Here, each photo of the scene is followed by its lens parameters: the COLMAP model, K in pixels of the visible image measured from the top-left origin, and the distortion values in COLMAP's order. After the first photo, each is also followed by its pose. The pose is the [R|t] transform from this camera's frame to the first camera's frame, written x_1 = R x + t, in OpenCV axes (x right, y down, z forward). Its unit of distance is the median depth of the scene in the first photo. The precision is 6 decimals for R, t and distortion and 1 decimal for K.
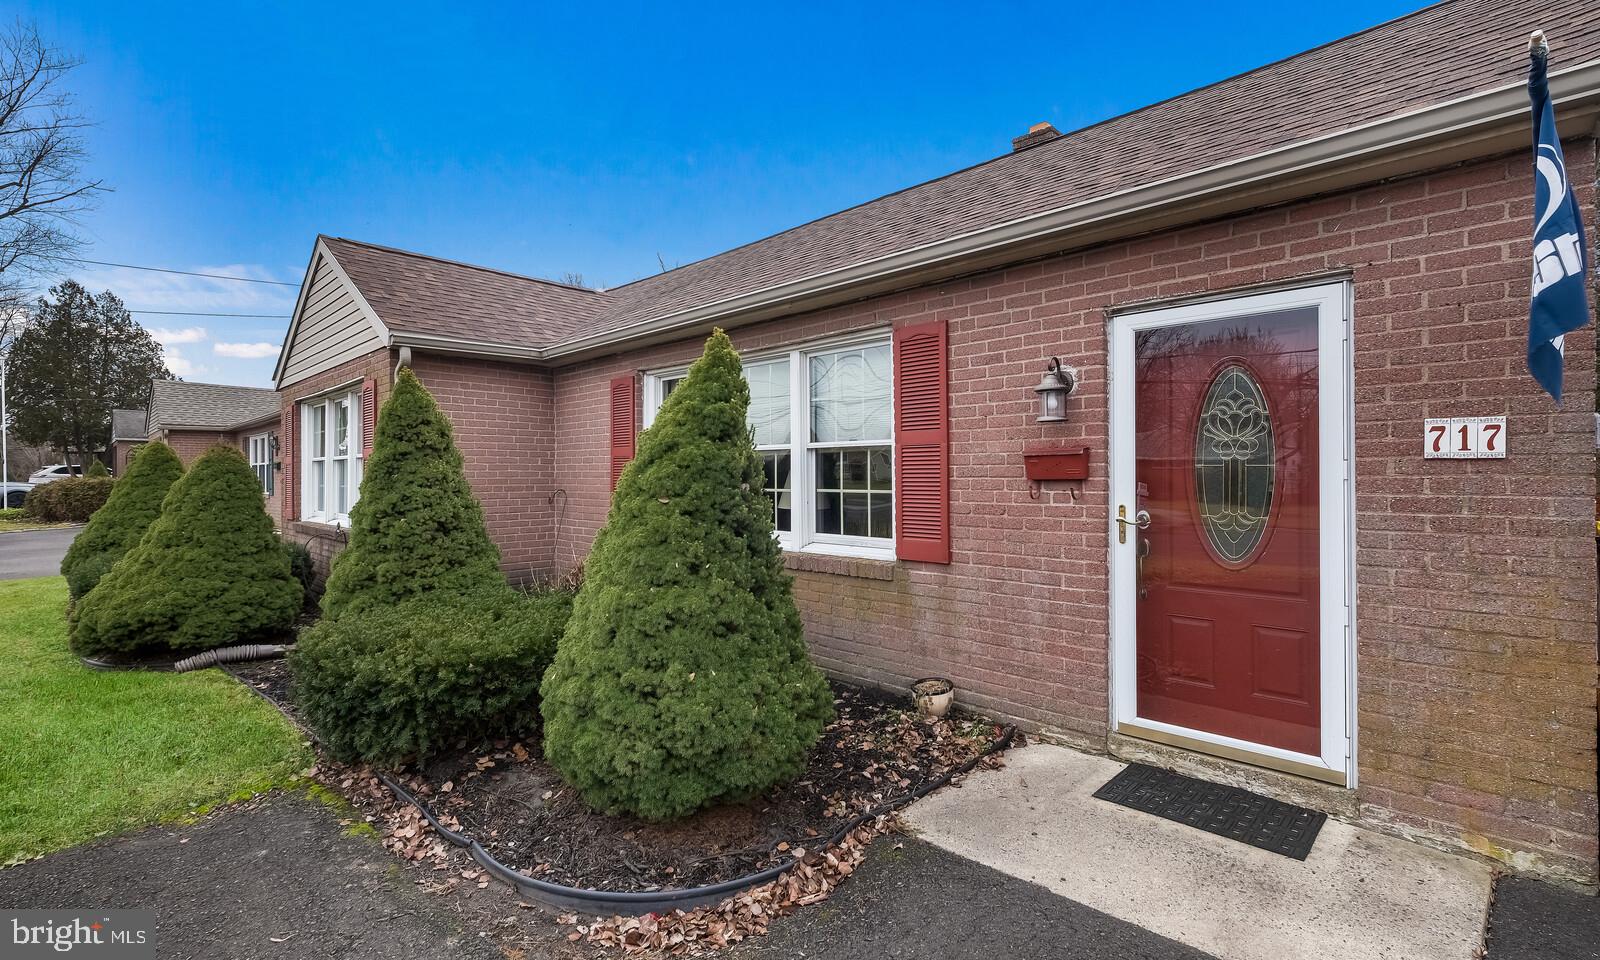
lens RADIAL K [[722.5, 0, 795.0], [0, 722.5, 471.1], [0, 0, 1]] dist [-0.009515, -0.000109]
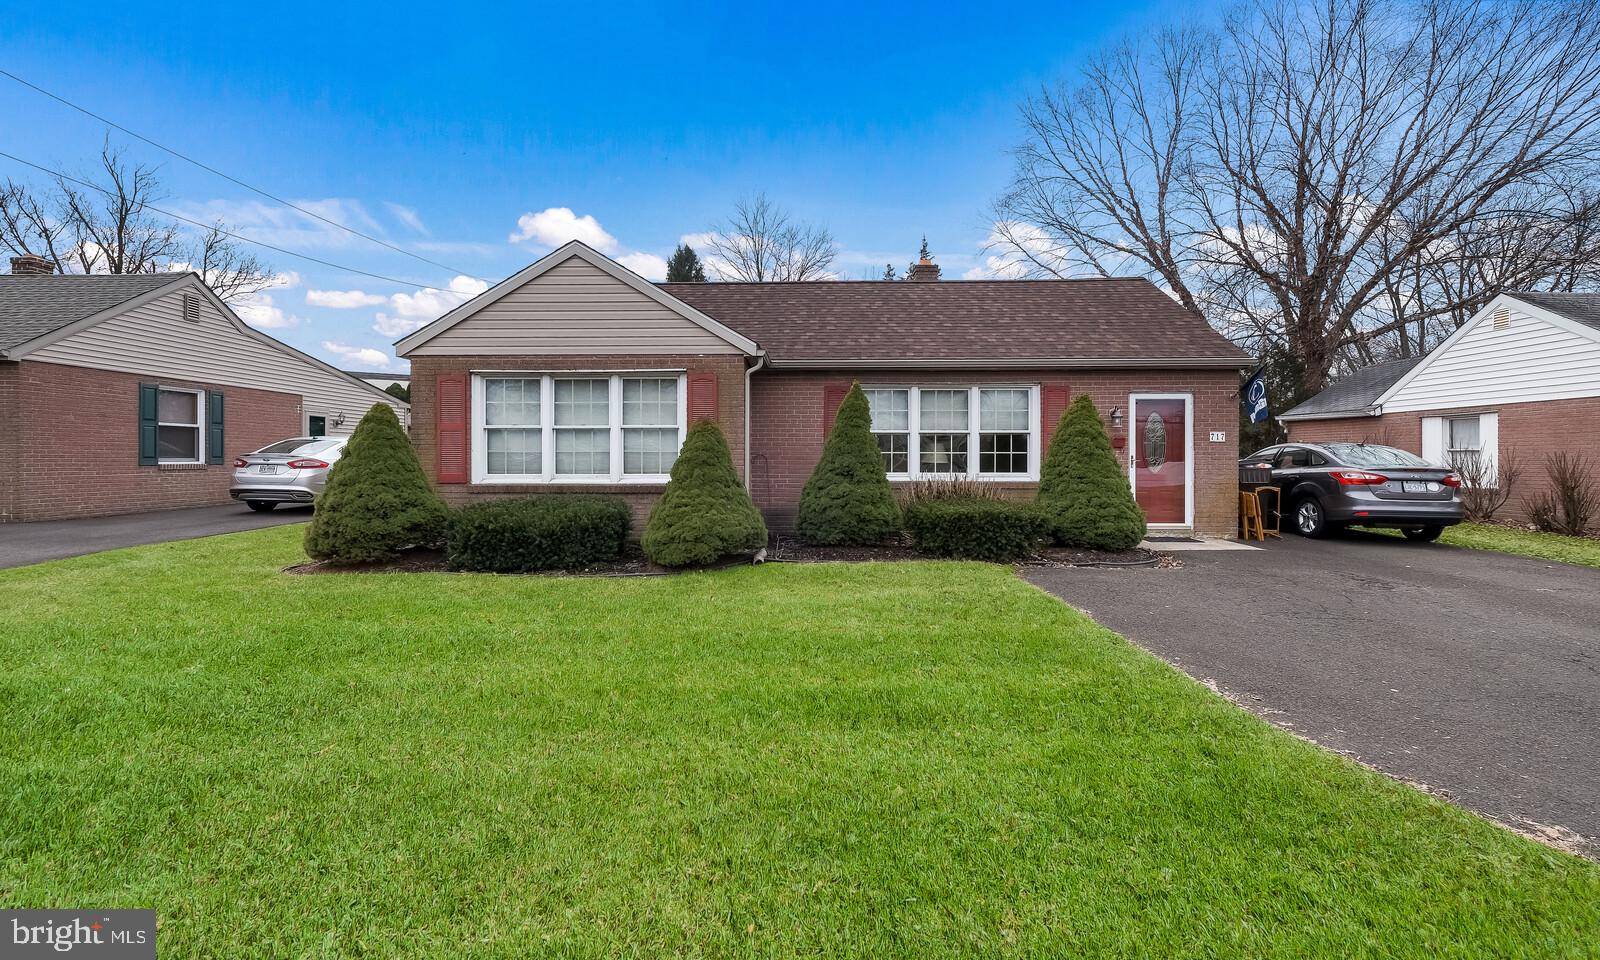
lens RADIAL K [[746.0, 0, 799.6], [0, 746.0, 471.1], [0, 0, 1]] dist [-0.000326, -0.002560]
pose [[0.719046, -0.007165, 0.694926, -2.710881], [-0.007876, 0.999799, 0.018457, 0.064304], [-0.694918, -0.018745, 0.718844, -0.296348]]
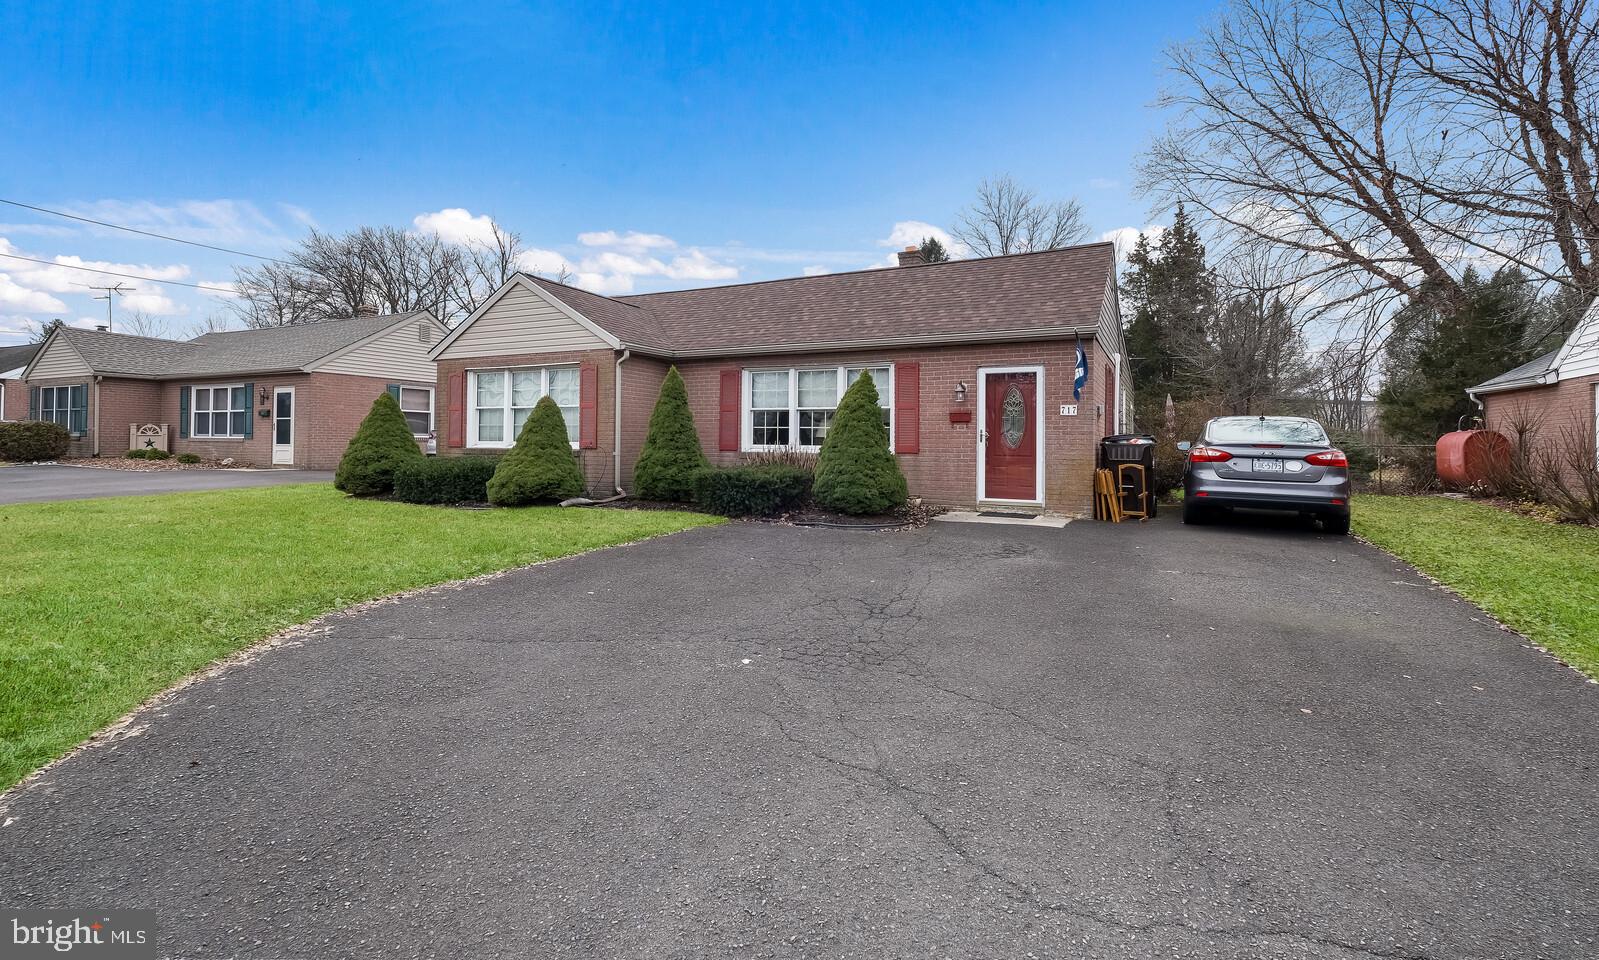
lens RADIAL K [[745.5, 0, 787.2], [0, 745.5, 428.9], [0, 0, 1]] dist [-0.000326, -0.002560]
pose [[0.955312, 0.022032, 0.294778, -1.232611], [-0.017792, 0.999696, -0.017060, 0.108554], [-0.295065, 0.011053, 0.955413, -1.735205]]
